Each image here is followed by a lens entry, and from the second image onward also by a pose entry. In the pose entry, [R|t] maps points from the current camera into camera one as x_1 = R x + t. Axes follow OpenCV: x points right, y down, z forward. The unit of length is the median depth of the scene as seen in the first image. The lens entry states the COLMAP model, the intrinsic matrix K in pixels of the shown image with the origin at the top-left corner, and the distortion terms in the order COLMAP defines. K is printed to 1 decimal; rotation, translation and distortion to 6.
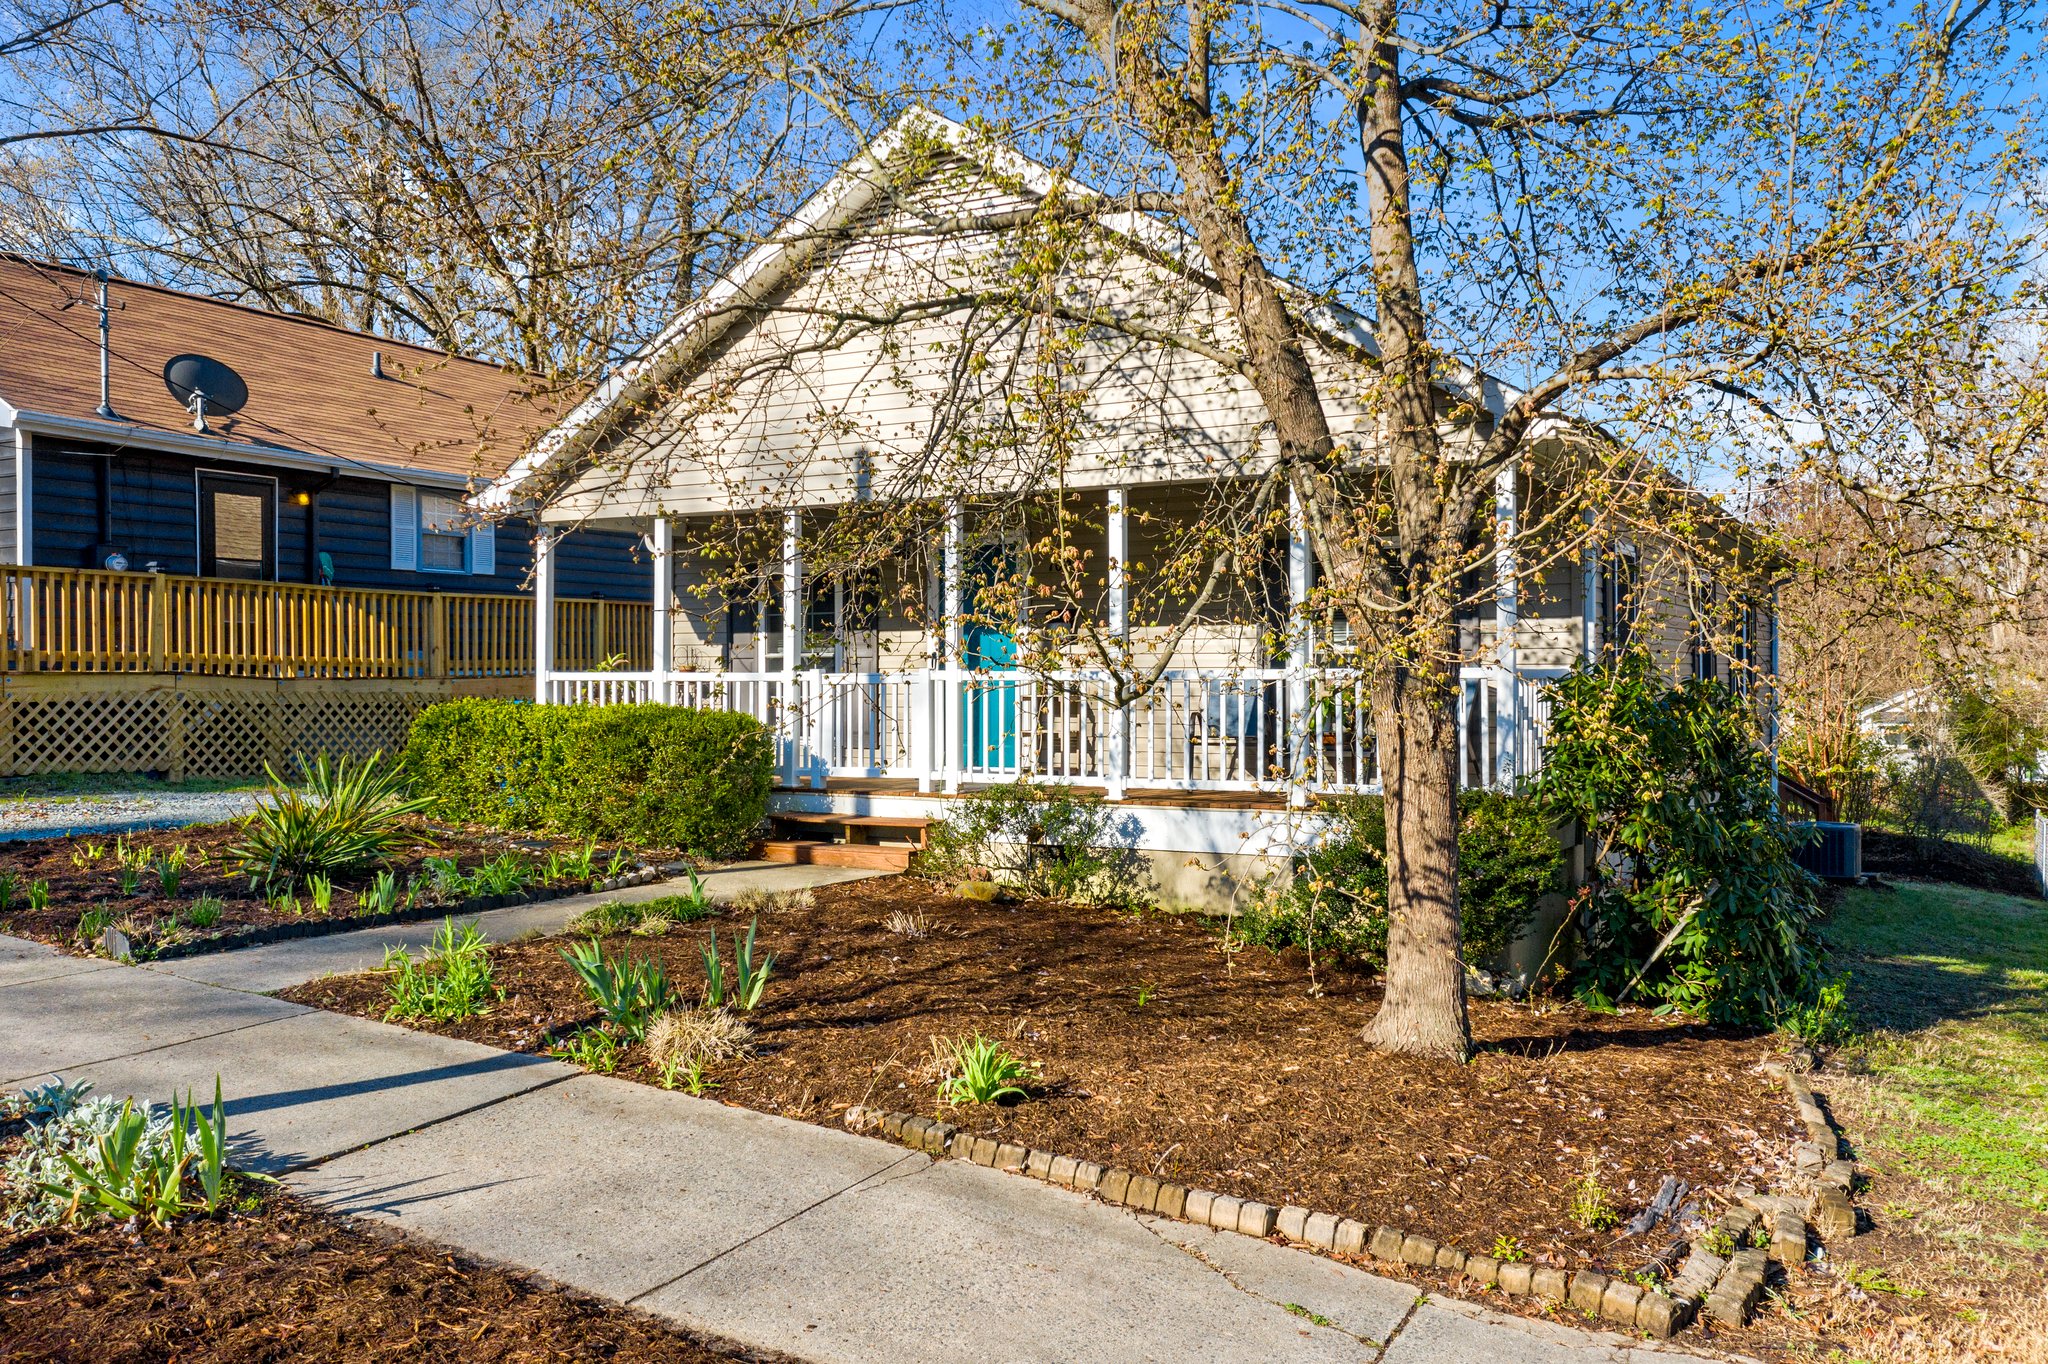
lens RADIAL K [[1612.3, 0, 1024.0], [0, 1612.3, 682.0], [0, 0, 1]] dist [0.012524, 0.002169]
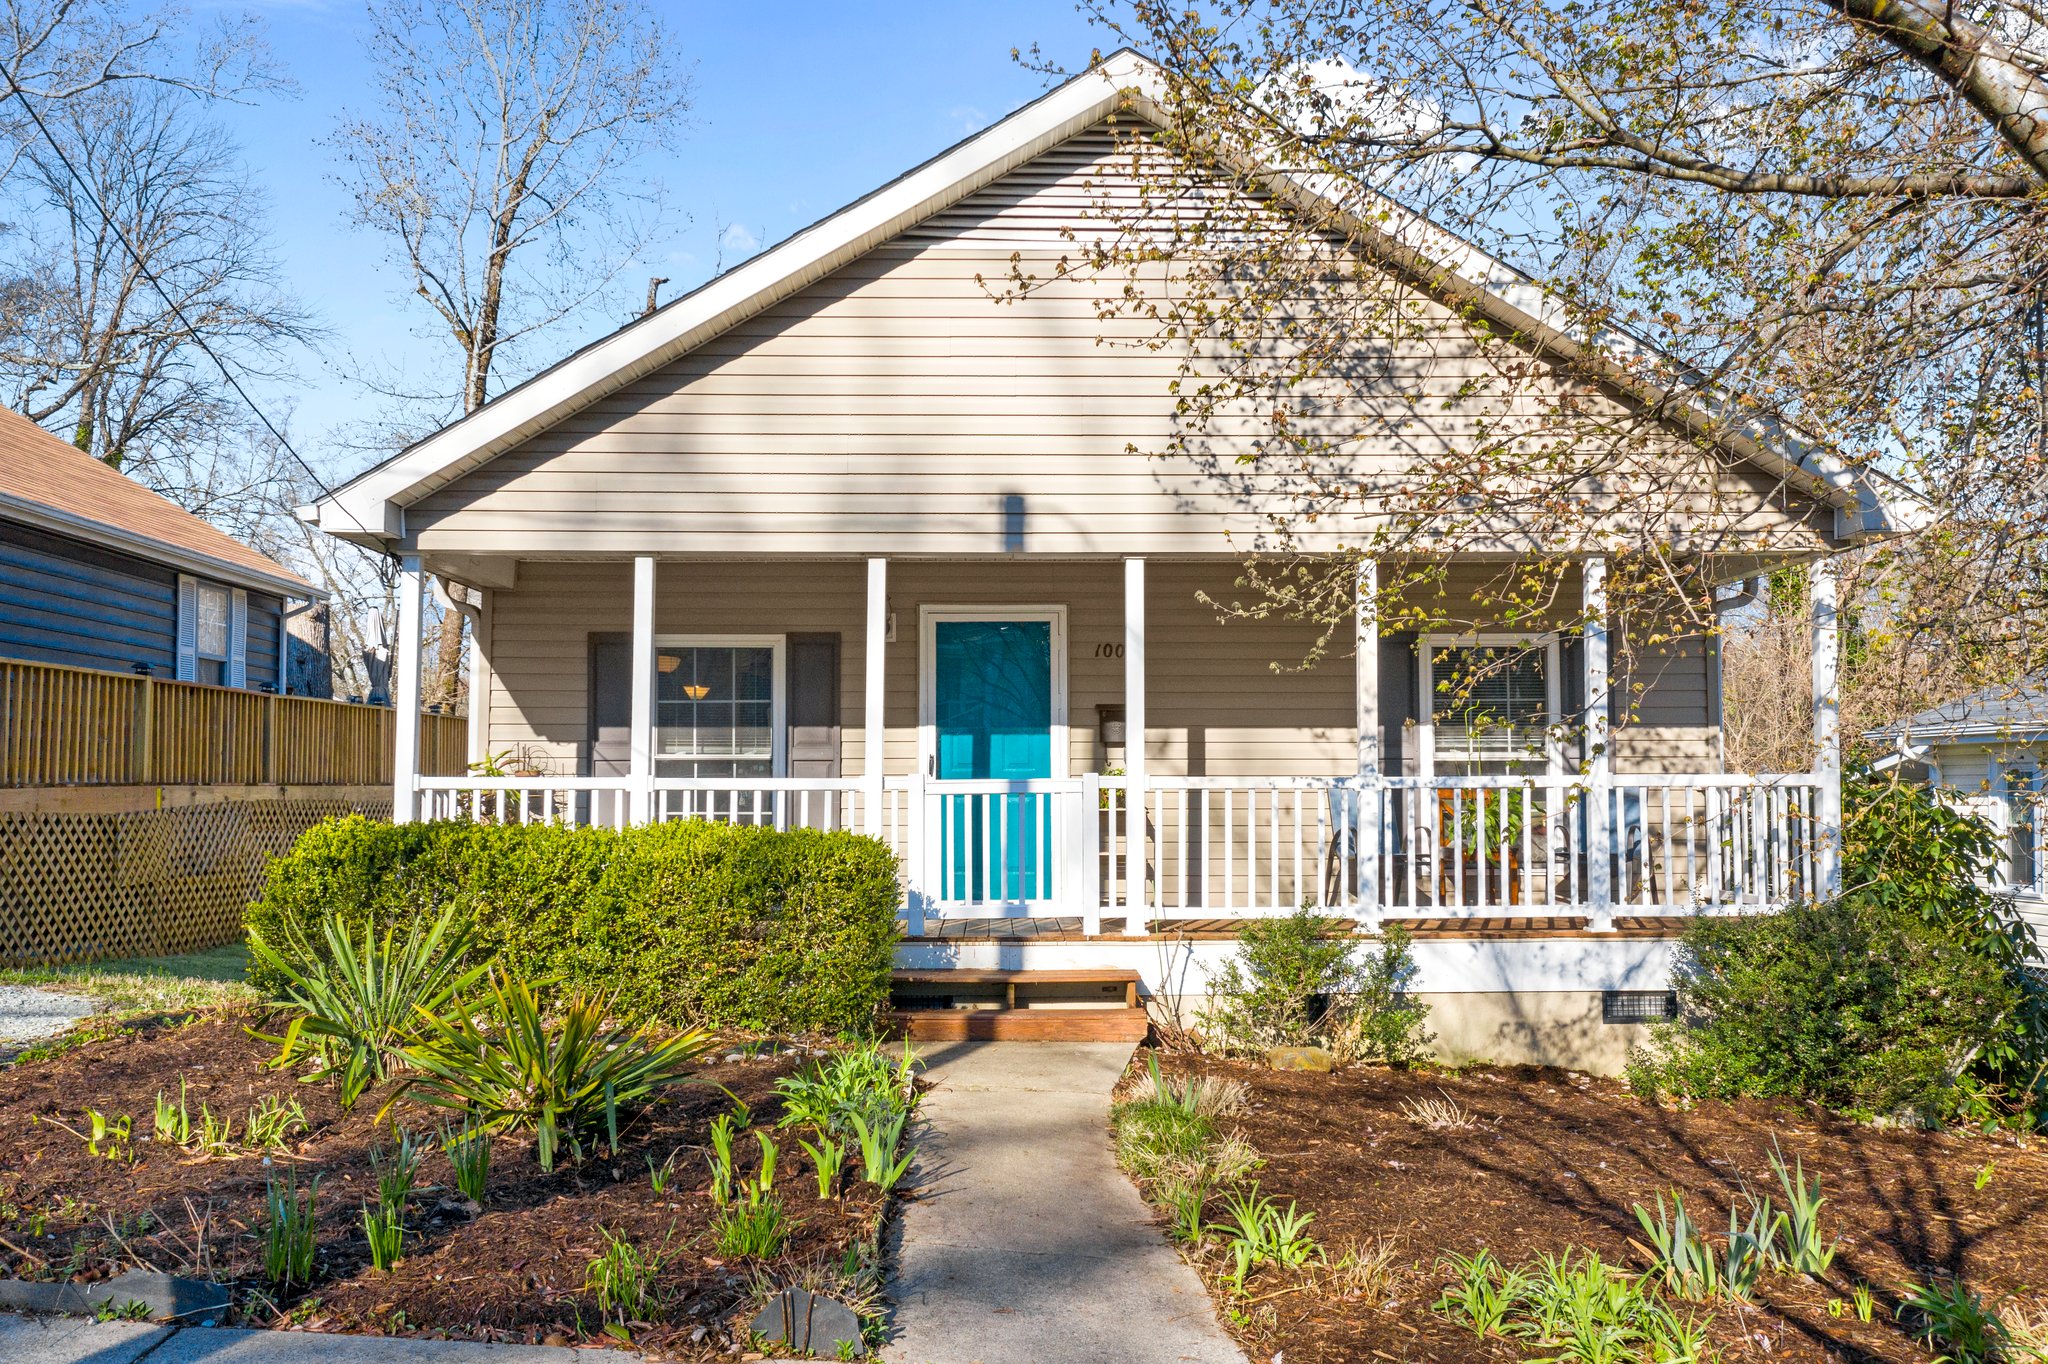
lens RADIAL K [[1616.3, 0, 1028.5], [0, 1616.3, 722.6], [0, 0, 1]] dist [0.014866, 0.003094]
pose [[0.861092, 0.025905, 0.507789, -0.509801], [-0.000289, 0.998726, -0.050461, 0.006785], [-0.508449, 0.043305, 0.860002, 0.369693]]
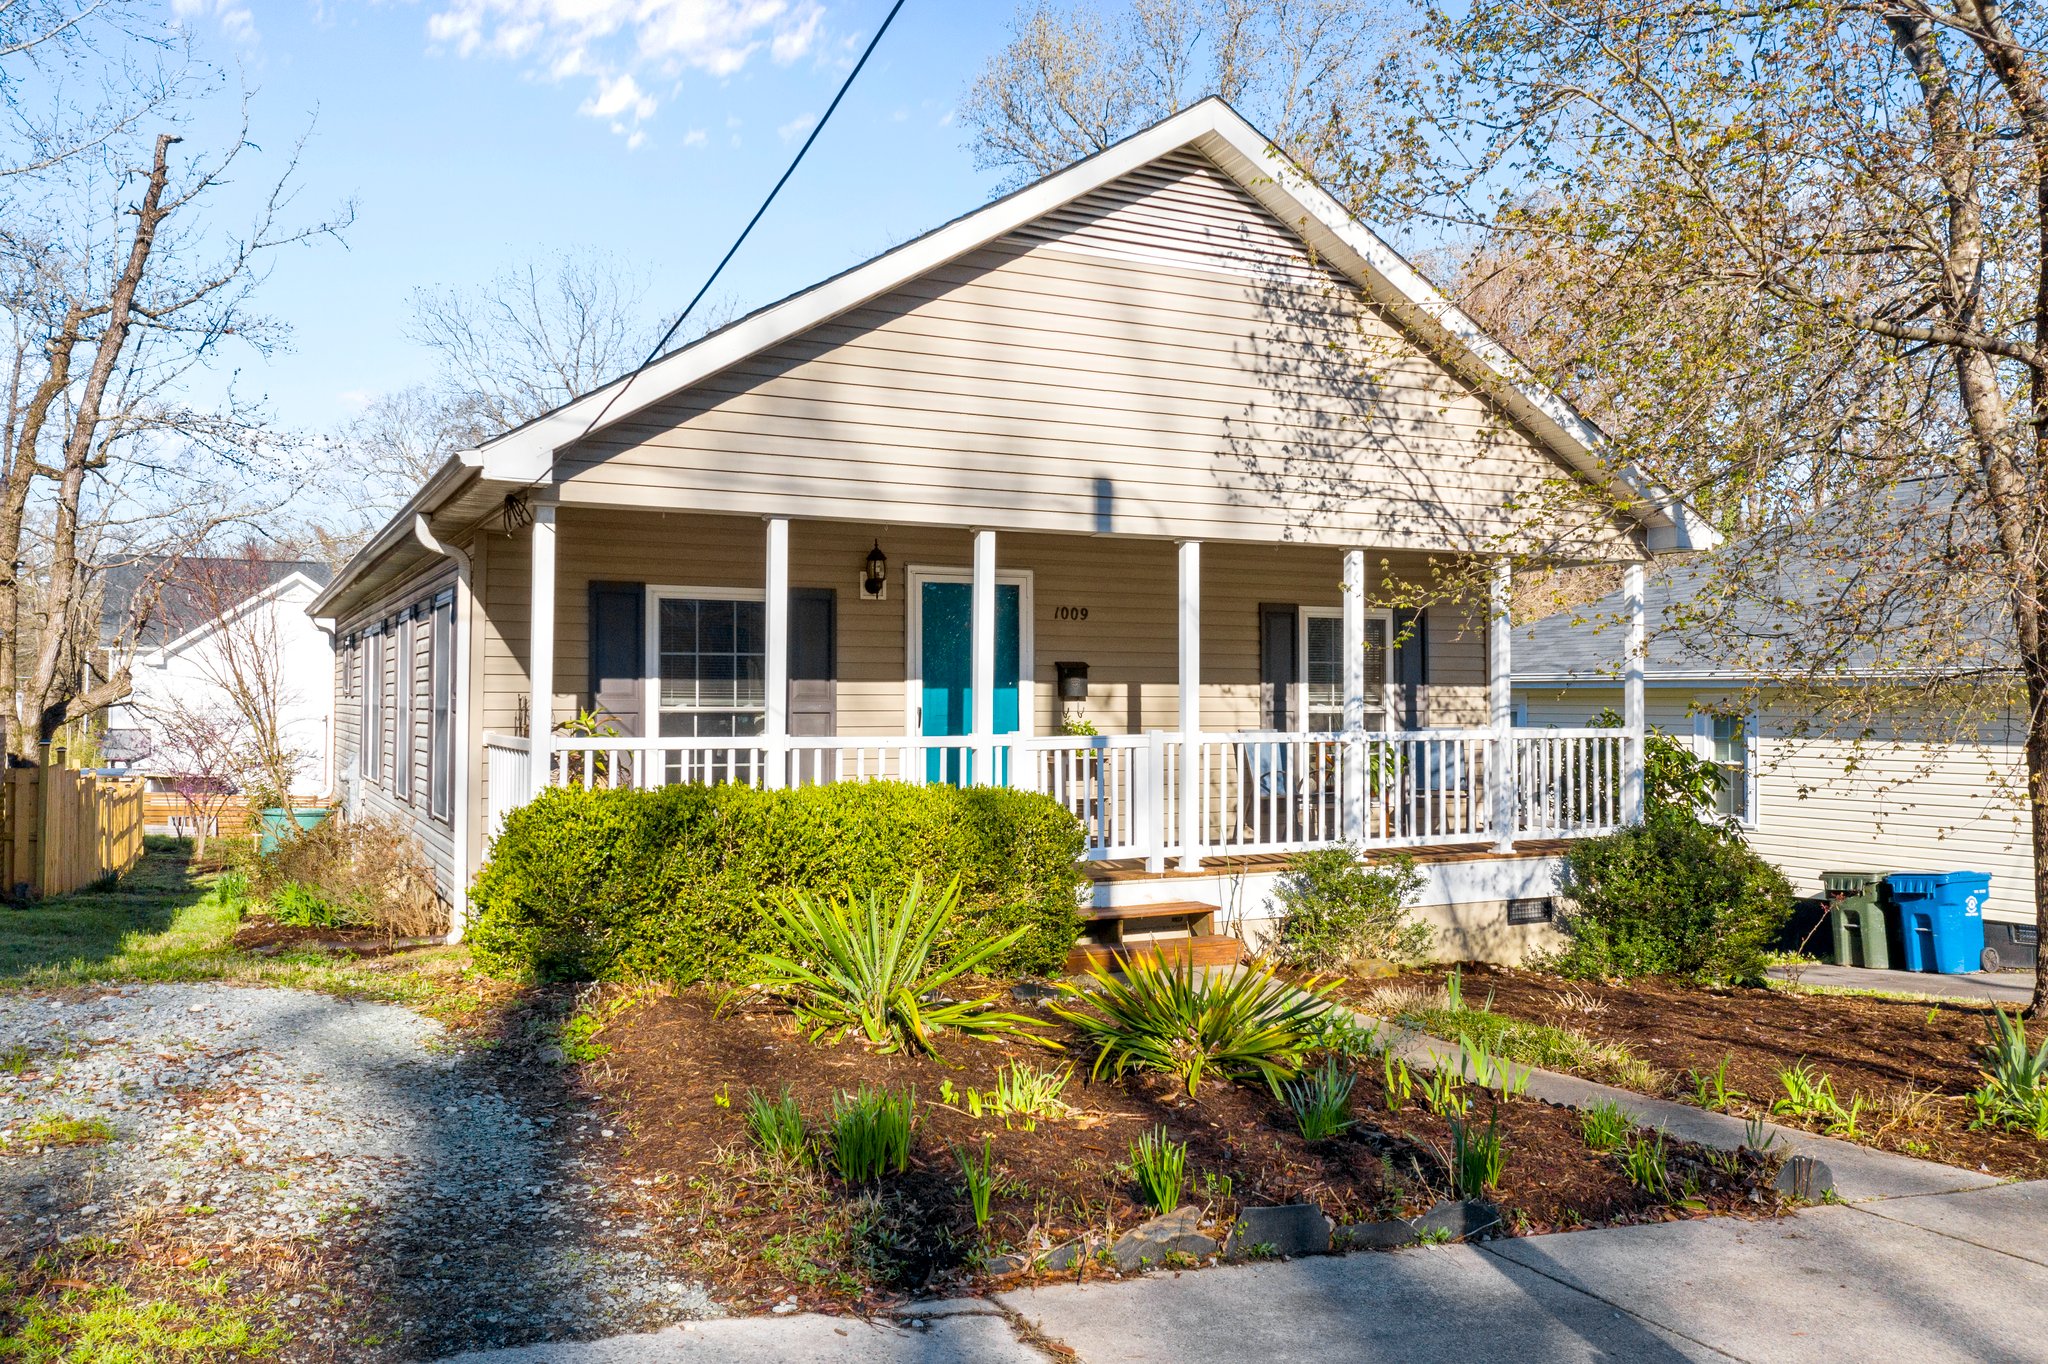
lens RADIAL K [[1612.3, 0, 1024.0], [0, 1612.3, 682.0], [0, 0, 1]] dist [0.012524, 0.002169]
pose [[0.569181, 0.018637, 0.822001, -0.871111], [0.001027, 0.999726, -0.023378, -0.014916], [-0.822212, 0.014150, 0.569006, 0.593945]]
